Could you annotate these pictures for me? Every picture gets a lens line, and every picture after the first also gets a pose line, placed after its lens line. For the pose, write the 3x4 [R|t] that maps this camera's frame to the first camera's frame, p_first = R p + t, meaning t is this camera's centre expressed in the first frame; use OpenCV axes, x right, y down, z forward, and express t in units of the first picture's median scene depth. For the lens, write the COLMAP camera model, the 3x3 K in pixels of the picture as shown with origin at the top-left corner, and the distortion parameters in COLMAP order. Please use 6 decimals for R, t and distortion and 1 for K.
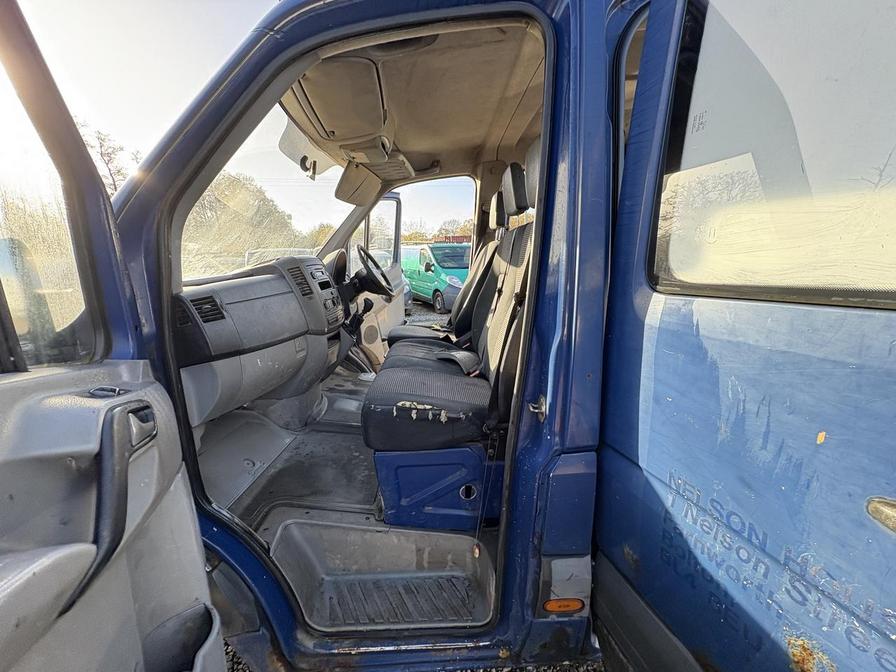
lens RADIAL K [[357.7, 0, 448.0], [0, 357.7, 336.0], [0, 0, 1]] dist [0.000305, -0.000160]
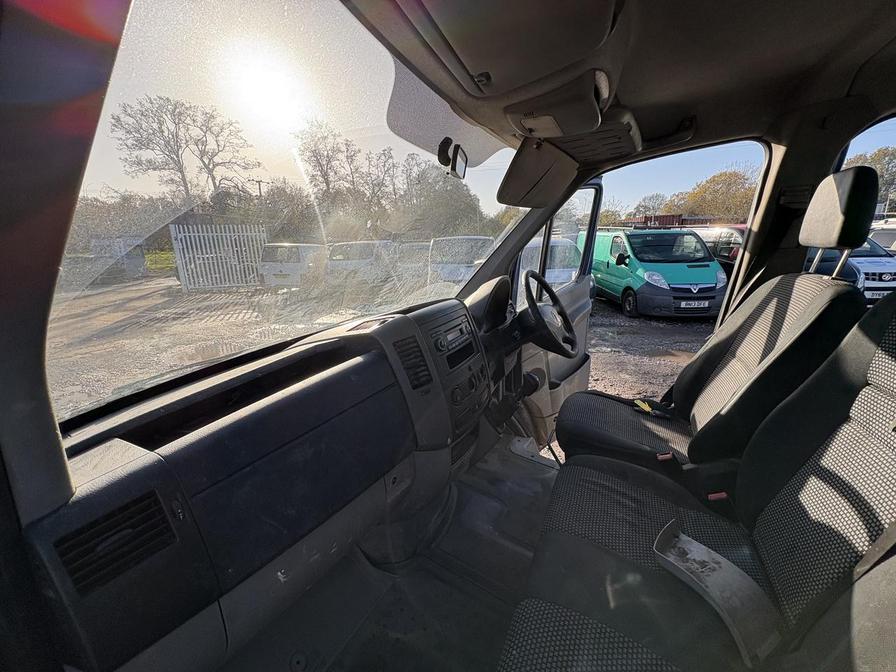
lens RADIAL K [[357.7, 0, 448.0], [0, 357.7, 336.0], [0, 0, 1]] dist [0.000305, -0.000160]
pose [[0.884572, 0.126067, -0.449043, -0.068347], [-0.103689, 0.991838, 0.074198, -0.156128], [0.454732, -0.019072, 0.890424, 0.327685]]
